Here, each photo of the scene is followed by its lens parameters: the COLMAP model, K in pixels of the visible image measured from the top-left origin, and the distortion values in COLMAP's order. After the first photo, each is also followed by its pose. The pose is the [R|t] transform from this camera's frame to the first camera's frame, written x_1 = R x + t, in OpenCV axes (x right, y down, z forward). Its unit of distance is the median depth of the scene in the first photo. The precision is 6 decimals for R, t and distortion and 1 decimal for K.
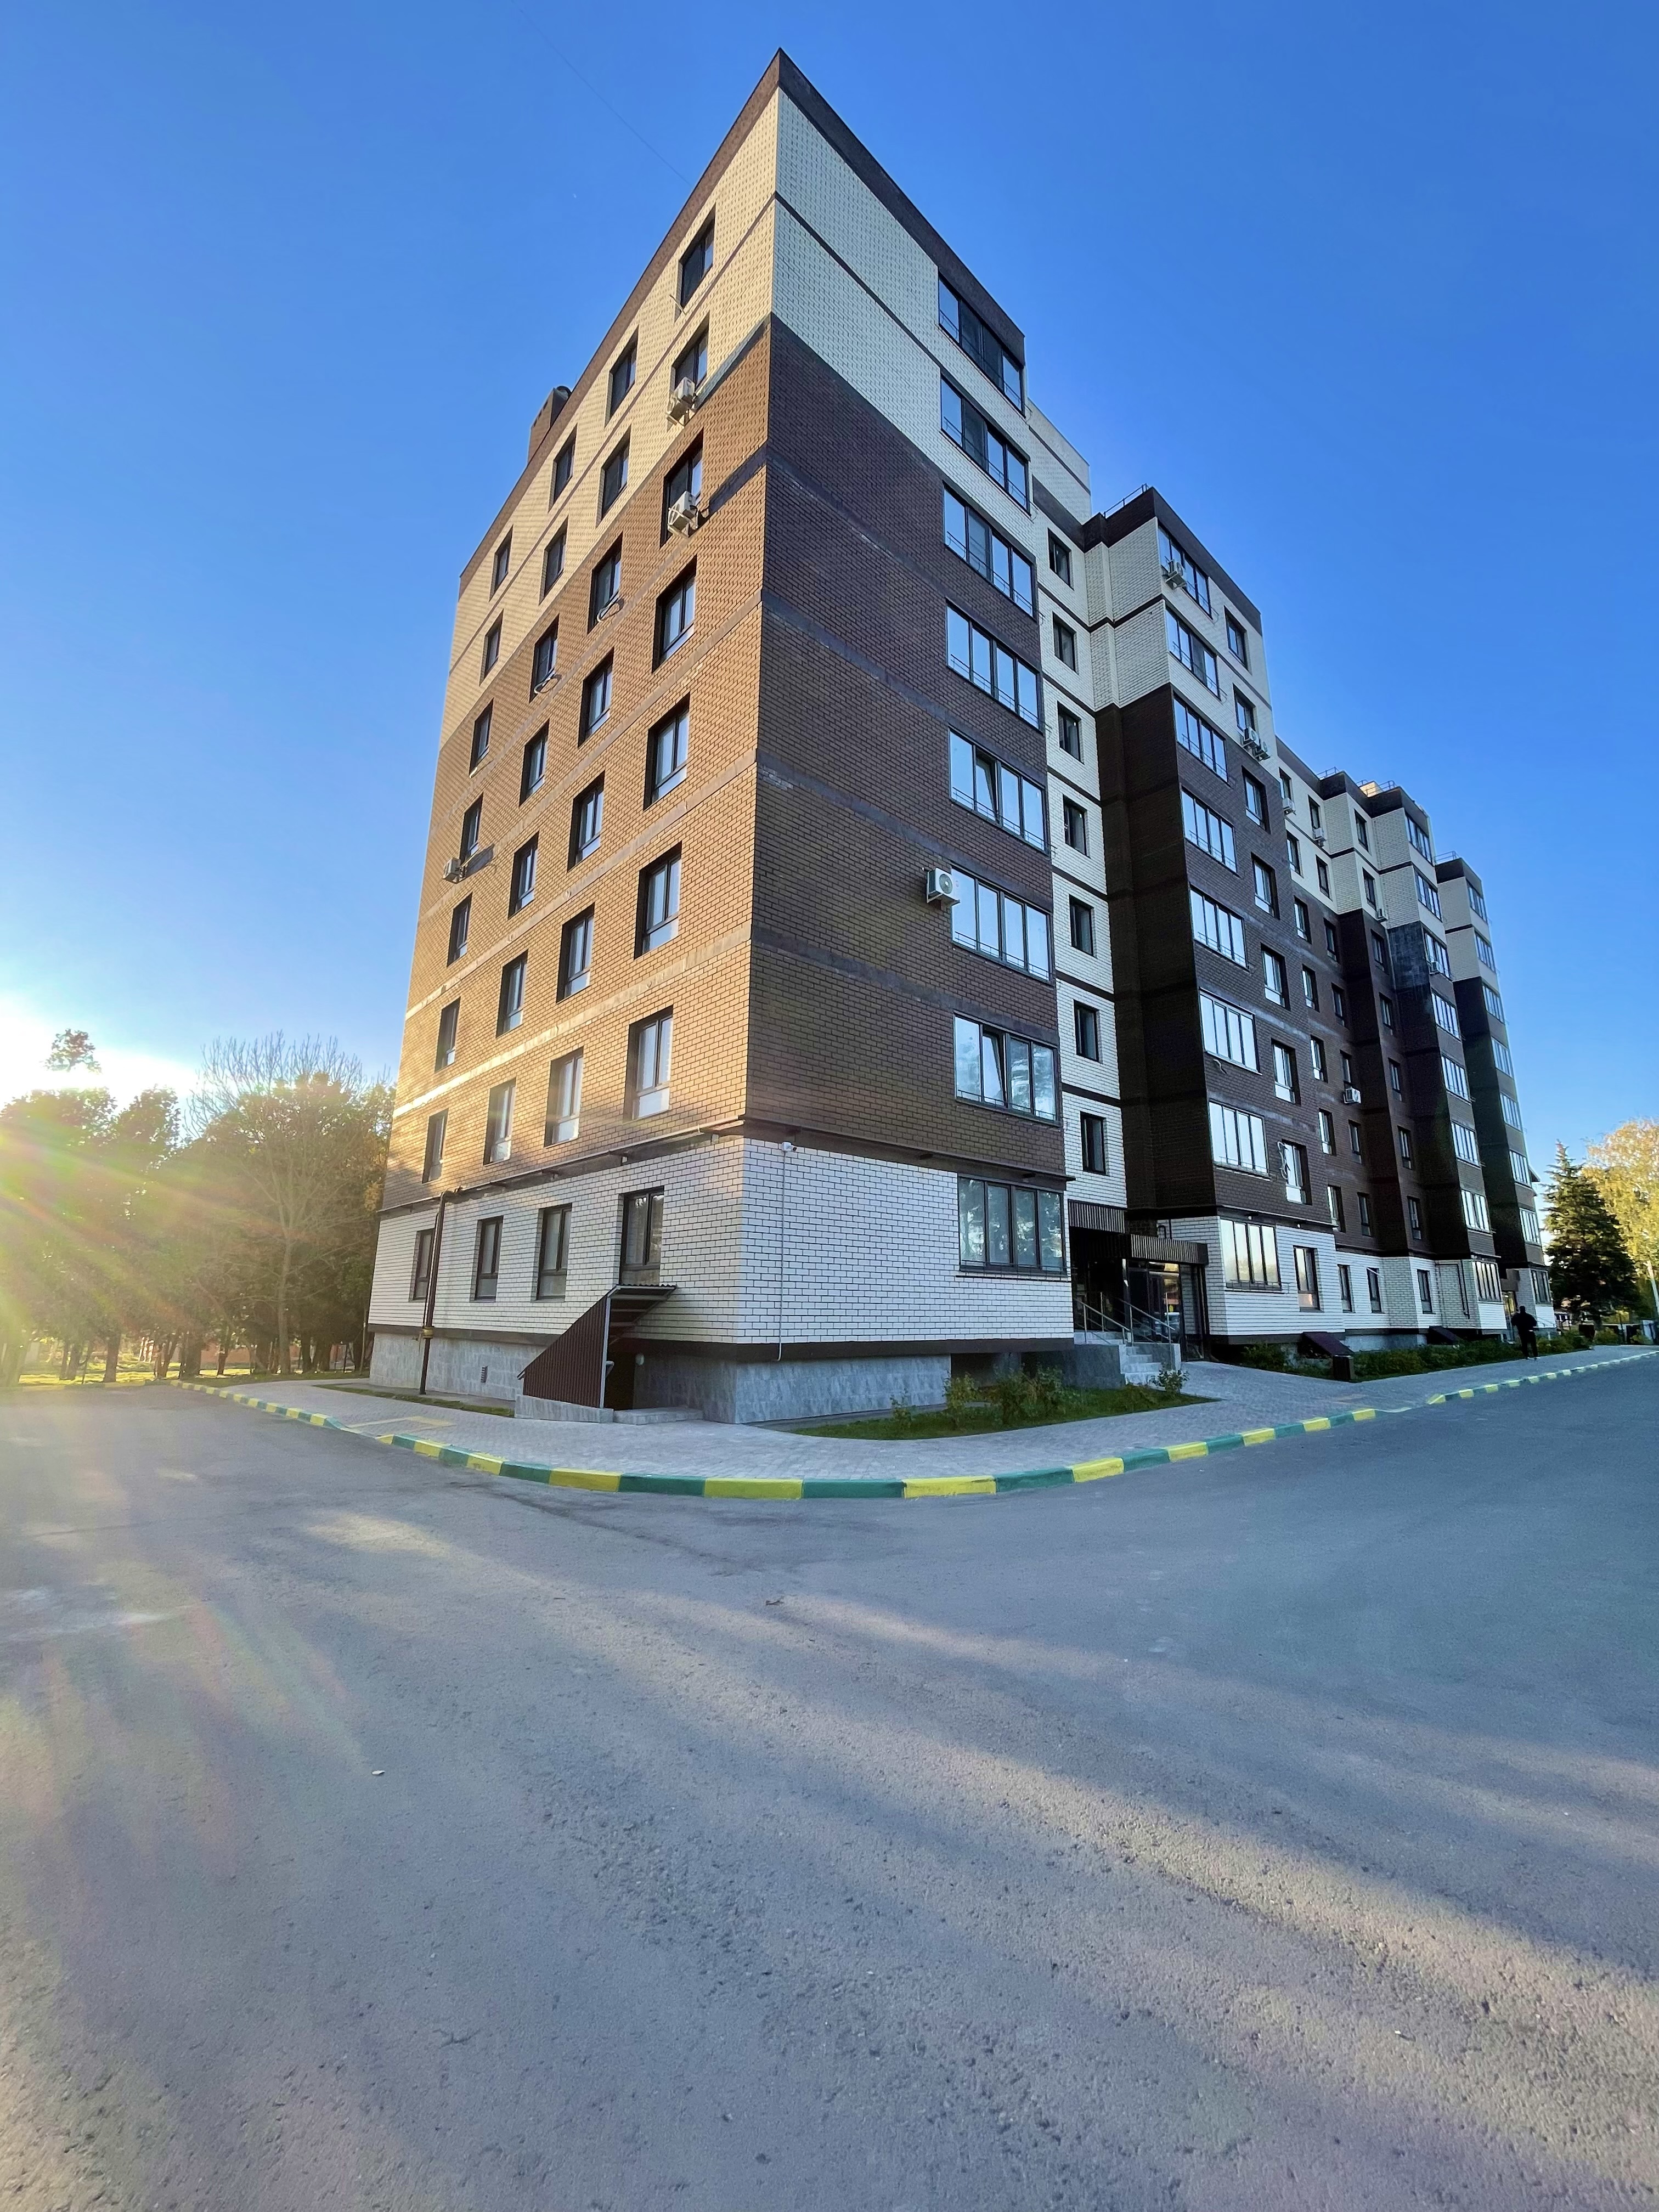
lens RADIAL K [[888.1, 0, 830.6], [0, 888.1, 1104.0], [0, 0, 1]] dist [-0.002753, -0.000458]
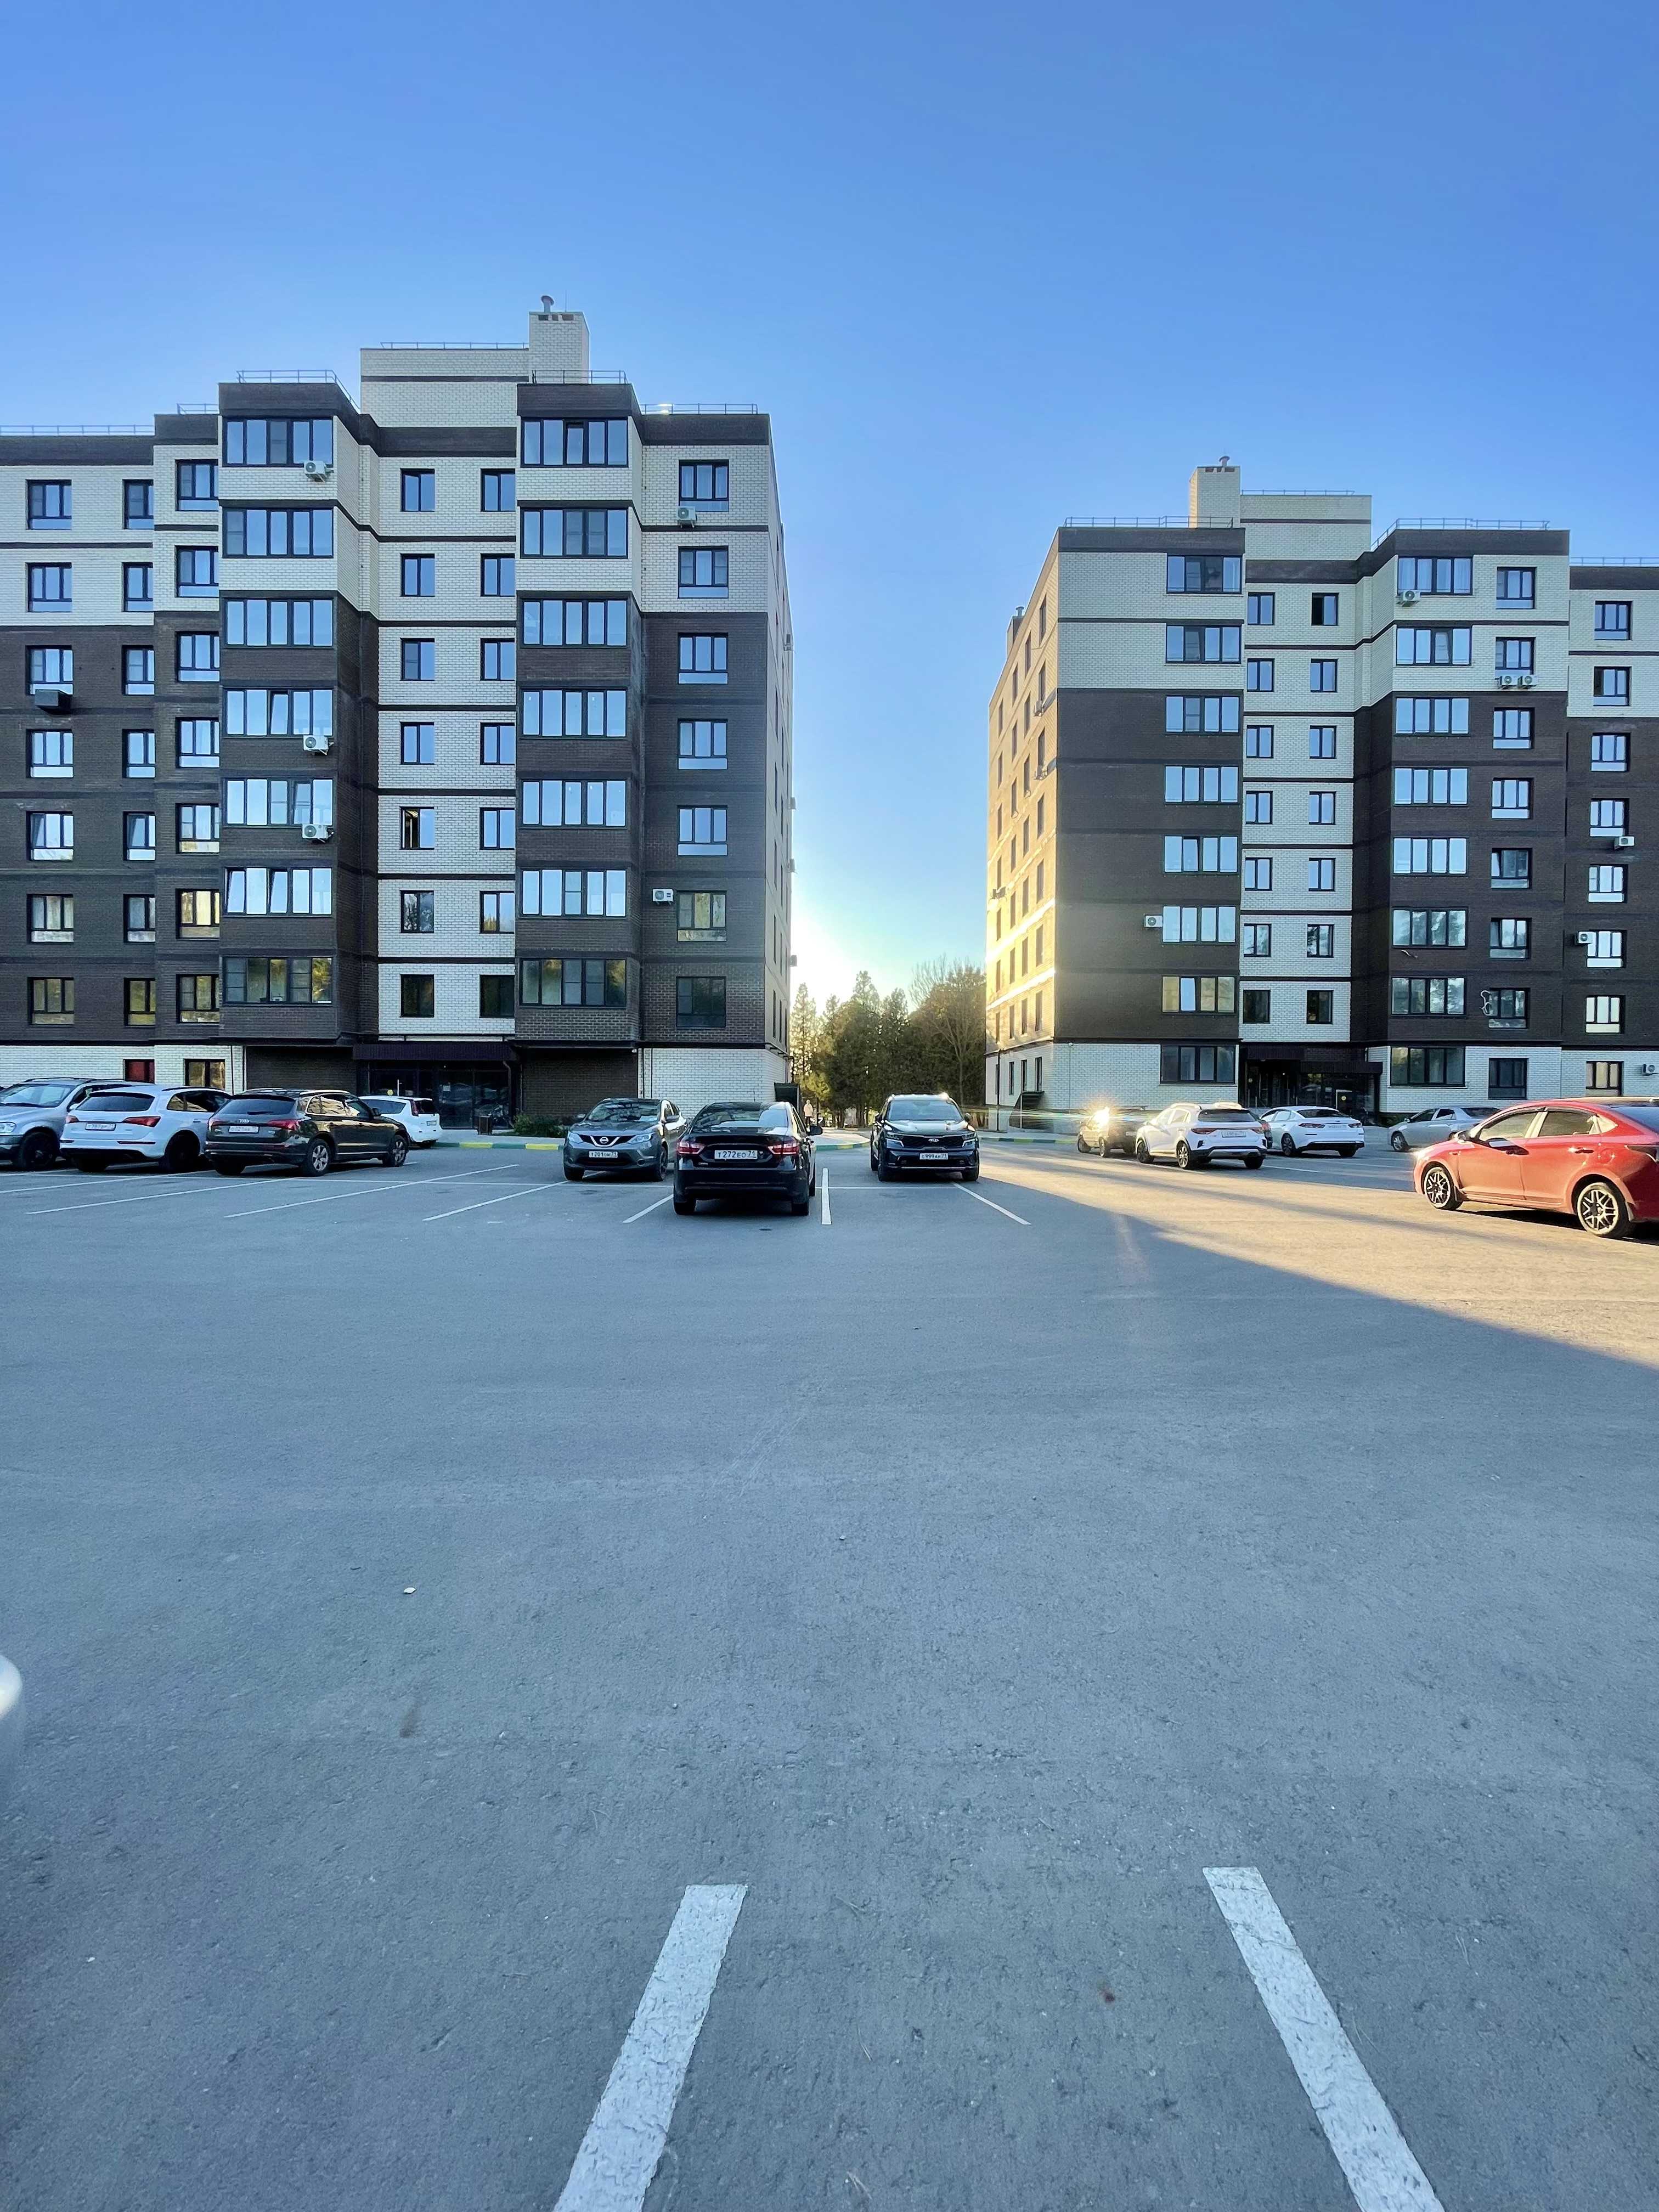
lens RADIAL K [[888.1, 0, 830.0], [0, 888.1, 1100.9], [0, 0, 1]] dist [-0.002753, -0.000458]
pose [[0.741411, 0.004512, -0.671036, 0.855663], [0.152732, 0.972598, 0.175290, -0.262384], [0.653439, -0.232450, 0.720406, -1.078932]]
